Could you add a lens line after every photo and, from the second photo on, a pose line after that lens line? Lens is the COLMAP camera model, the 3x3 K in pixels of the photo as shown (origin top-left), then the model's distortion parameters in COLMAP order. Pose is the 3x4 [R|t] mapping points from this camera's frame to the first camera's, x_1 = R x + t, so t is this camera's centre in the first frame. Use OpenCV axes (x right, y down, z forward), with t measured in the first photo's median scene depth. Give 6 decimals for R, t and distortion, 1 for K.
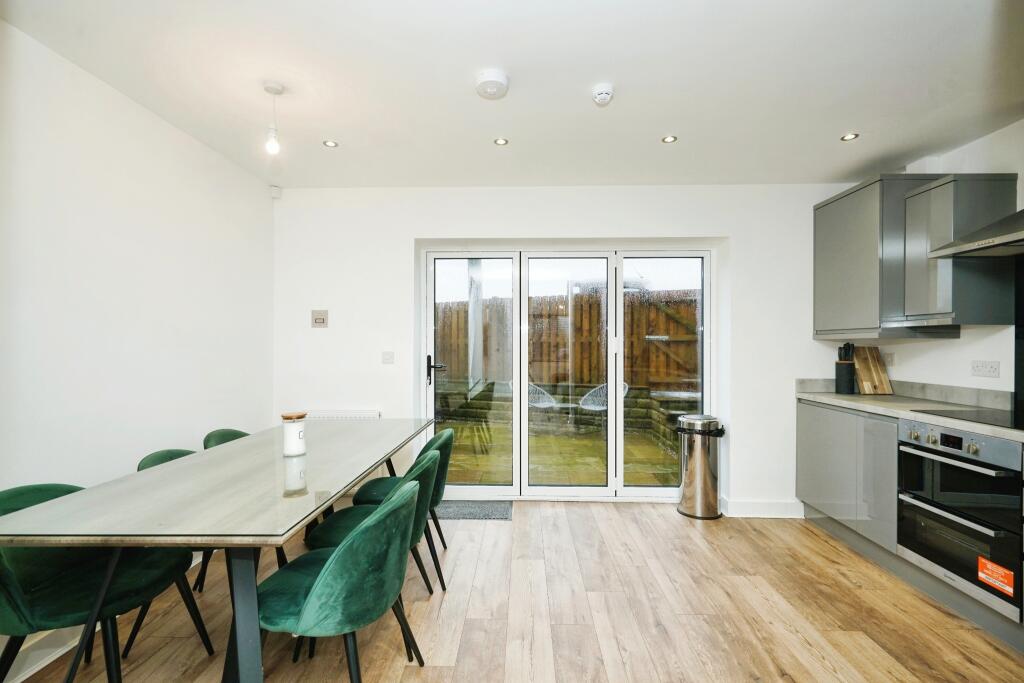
lens RADIAL K [[460.8, 0, 516.7], [0, 460.8, 349.5], [0, 0, 1]] dist [-0.006216, 0.000248]
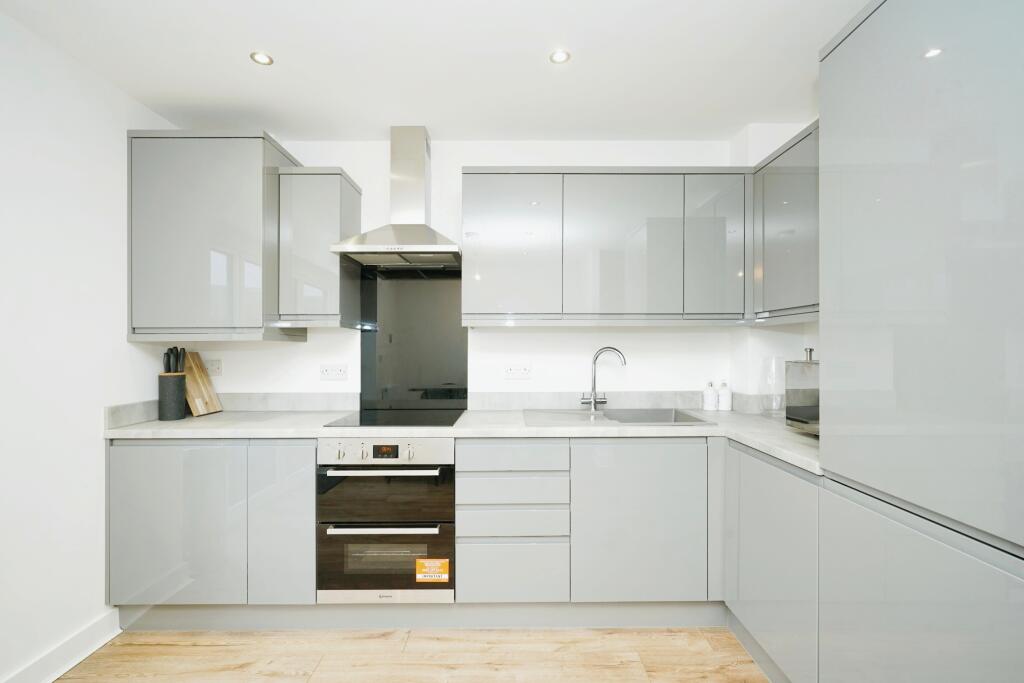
lens RADIAL K [[460.8, 0, 516.7], [0, 460.8, 349.5], [0, 0, 1]] dist [-0.006216, 0.000248]
pose [[-0.028095, -0.006121, 0.999587, -0.001187], [0.016343, 0.999845, 0.006582, -0.006820], [-0.999472, 0.016521, -0.027990, 0.515215]]
